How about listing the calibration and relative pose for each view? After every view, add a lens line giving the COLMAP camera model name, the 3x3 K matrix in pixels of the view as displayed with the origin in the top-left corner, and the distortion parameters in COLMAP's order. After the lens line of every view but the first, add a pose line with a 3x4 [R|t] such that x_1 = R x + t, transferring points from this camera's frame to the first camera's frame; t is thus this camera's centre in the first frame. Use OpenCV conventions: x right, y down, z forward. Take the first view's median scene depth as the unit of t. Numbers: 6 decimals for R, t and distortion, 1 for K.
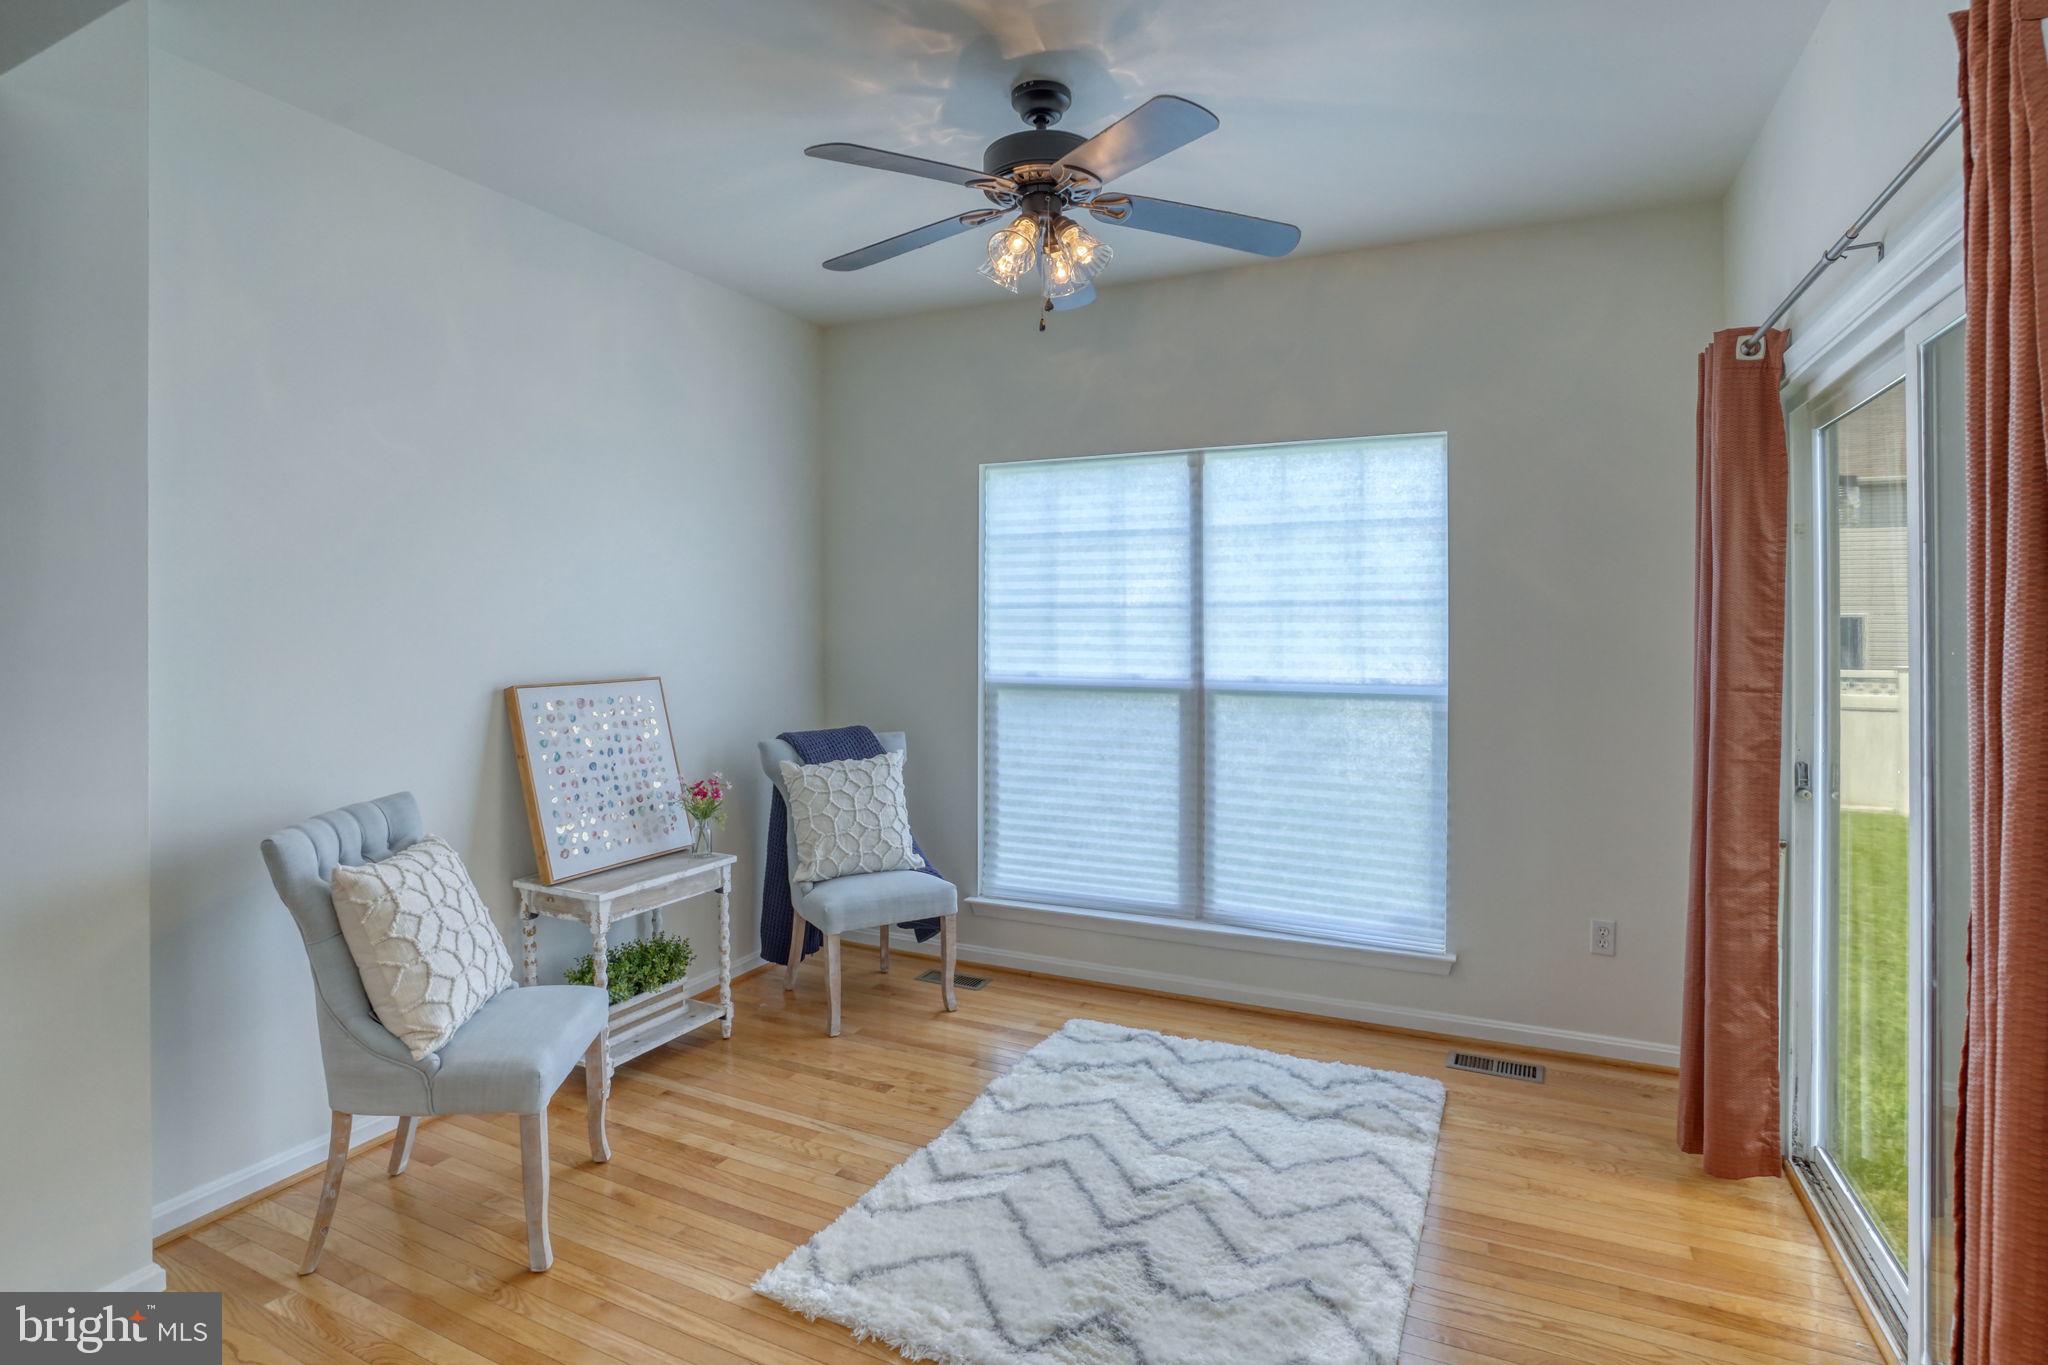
lens RADIAL K [[1023.0, 0, 980.4], [0, 1023.0, 630.6], [0, 0, 1]] dist [-0.041903, 0.013970]
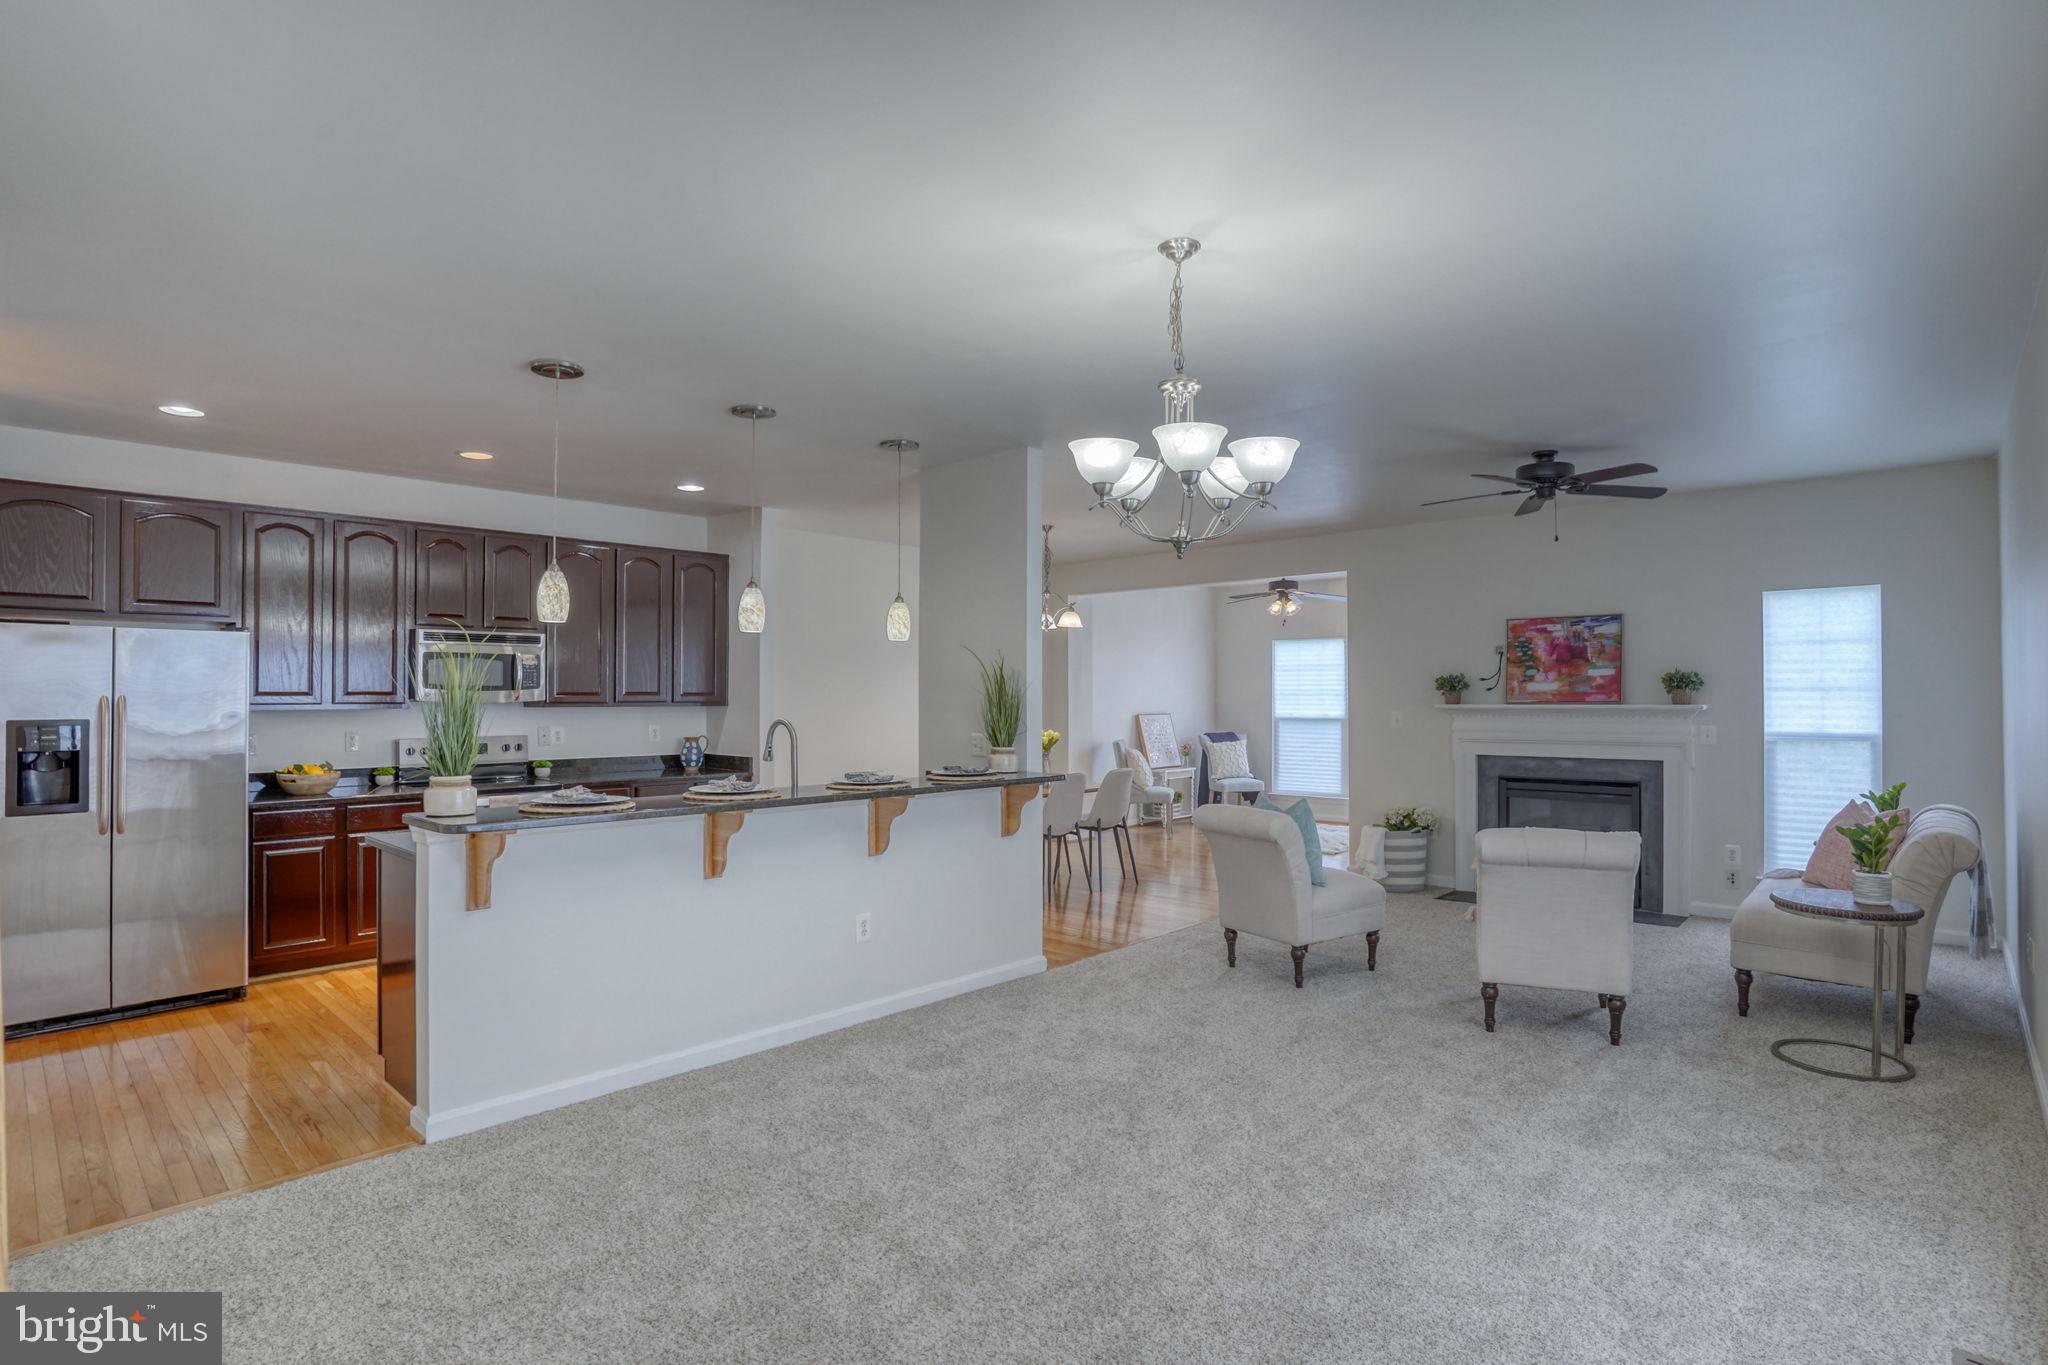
lens RADIAL K [[1023.0, 0, 1018.0], [0, 1023.0, 685.1], [0, 0, 1]] dist [-0.041903, 0.013970]
pose [[0.961930, 0.002863, -0.273282, 0.119291], [-0.003722, 0.999990, -0.002625, -0.038217], [0.273272, 0.003542, 0.961930, -2.462977]]
